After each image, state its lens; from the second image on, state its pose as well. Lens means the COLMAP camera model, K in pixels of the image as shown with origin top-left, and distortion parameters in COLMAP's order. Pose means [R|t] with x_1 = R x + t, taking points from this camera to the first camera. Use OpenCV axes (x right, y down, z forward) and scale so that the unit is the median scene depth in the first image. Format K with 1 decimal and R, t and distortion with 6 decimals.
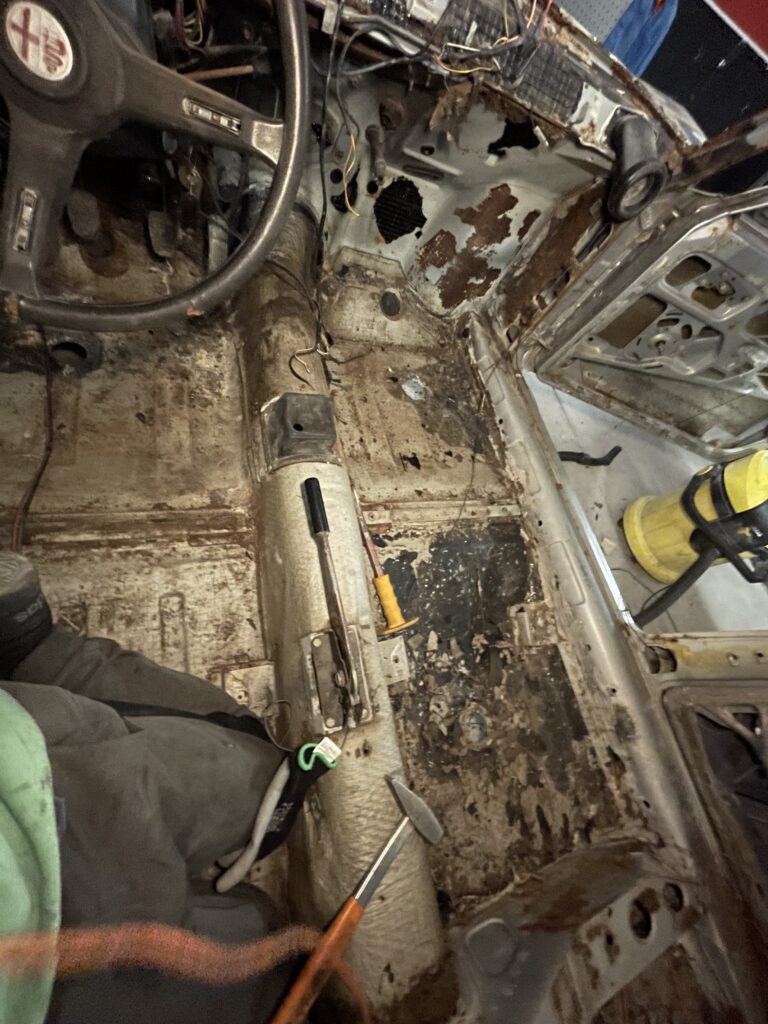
lens RADIAL K [[416.1, 0, 384.0], [0, 416.1, 512.0], [0, 0, 1]] dist [-0.000834, 0.000723]
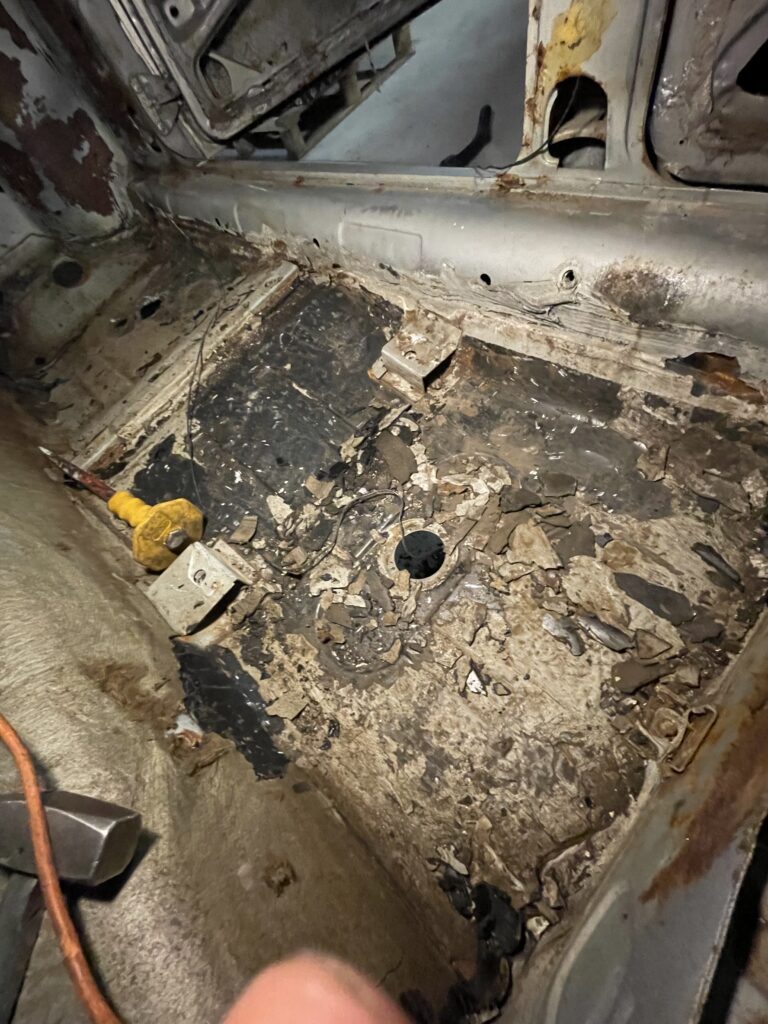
lens RADIAL K [[416.1, 0, 384.0], [0, 416.1, 512.0], [0, 0, 1]] dist [-0.000834, 0.000723]
pose [[0.601573, -0.740792, -0.298892, 0.375667], [0.735017, 0.659847, -0.156052, 0.512378], [0.312825, -0.125814, 0.941441, 0.485956]]
